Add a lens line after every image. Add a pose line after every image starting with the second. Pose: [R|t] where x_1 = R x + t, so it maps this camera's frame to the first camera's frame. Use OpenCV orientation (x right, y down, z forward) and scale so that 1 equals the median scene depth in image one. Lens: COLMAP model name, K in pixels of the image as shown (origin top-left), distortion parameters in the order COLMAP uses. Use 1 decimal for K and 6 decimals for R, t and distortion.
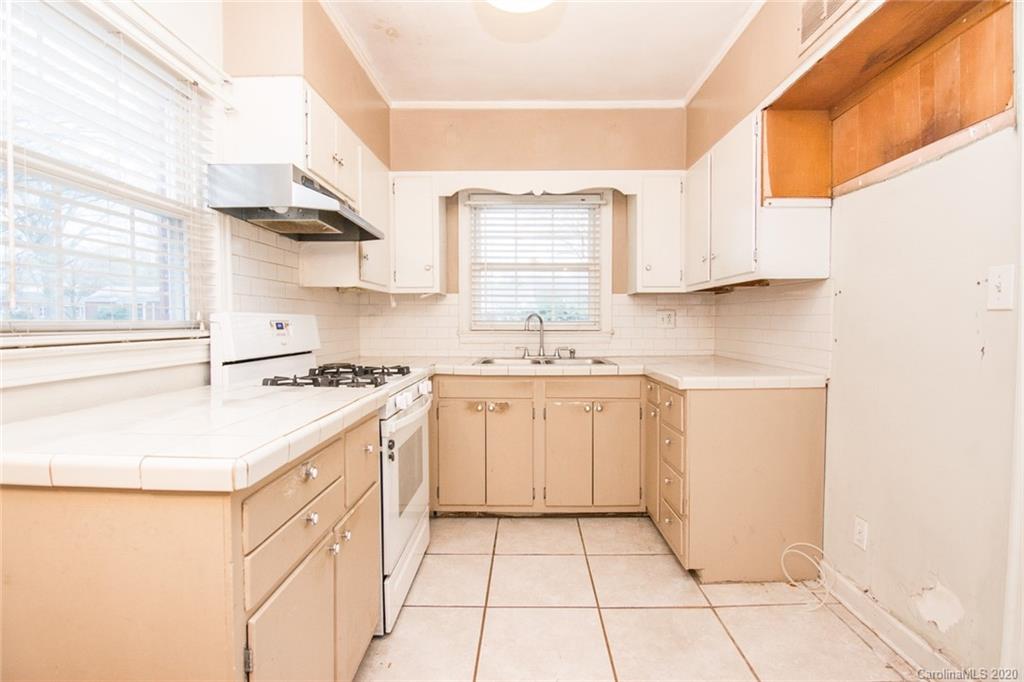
lens RADIAL K [[504.6, 0, 512.0], [0, 504.6, 341.0], [0, 0, 1]] dist [0.000164, -0.011723]
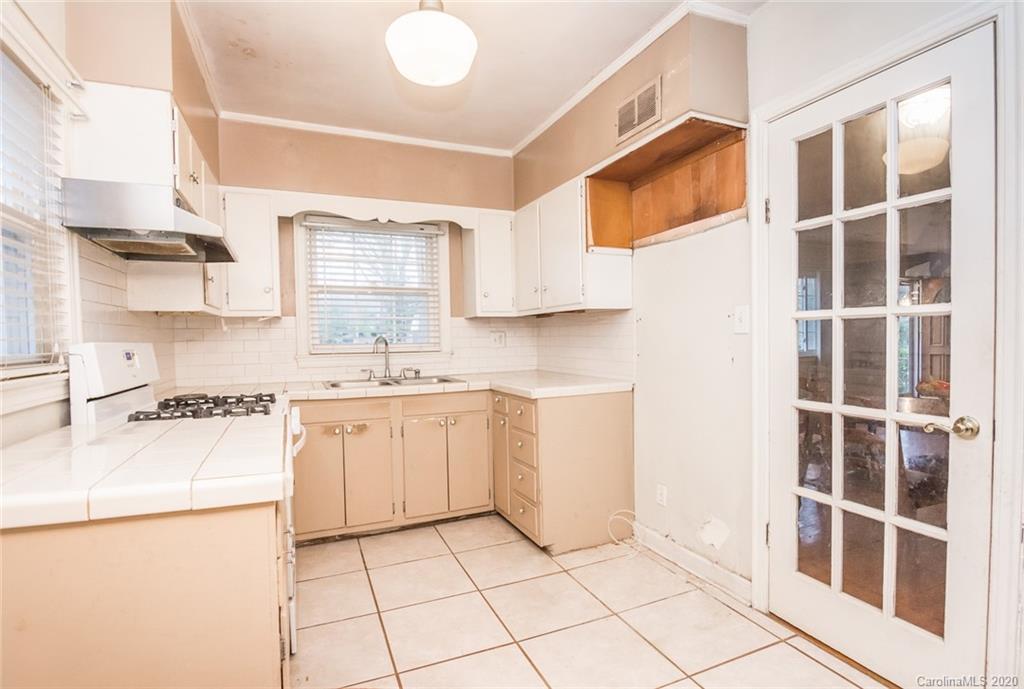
lens RADIAL K [[520.4, 0, 514.2], [0, 520.4, 355.7], [0, 0, 1]] dist [-0.000412, -0.000912]
pose [[0.916154, -0.028171, 0.399835, -0.188656], [0.031178, 0.999513, -0.001017, -0.007755], [-0.399612, 0.013398, 0.916587, -0.121083]]
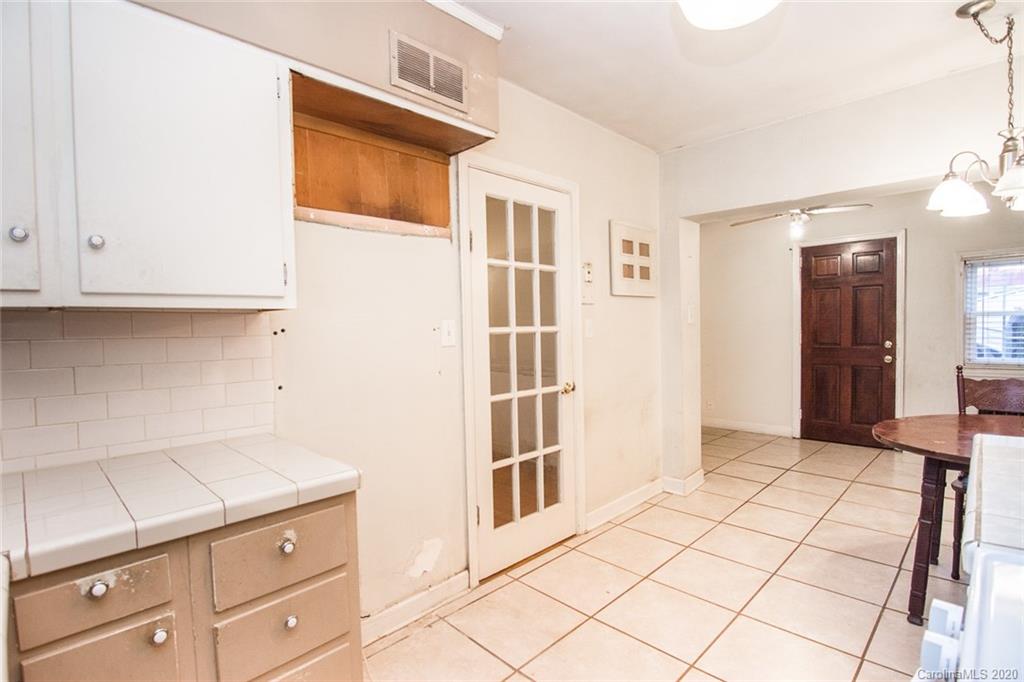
lens RADIAL K [[504.6, 0, 512.0], [0, 504.6, 341.0], [0, 0, 1]] dist [0.000164, -0.011723]
pose [[-0.724706, -0.009663, 0.688991, -0.188252], [0.045580, 0.997039, 0.061926, -0.098107], [-0.687550, 0.076282, -0.722120, 1.158682]]
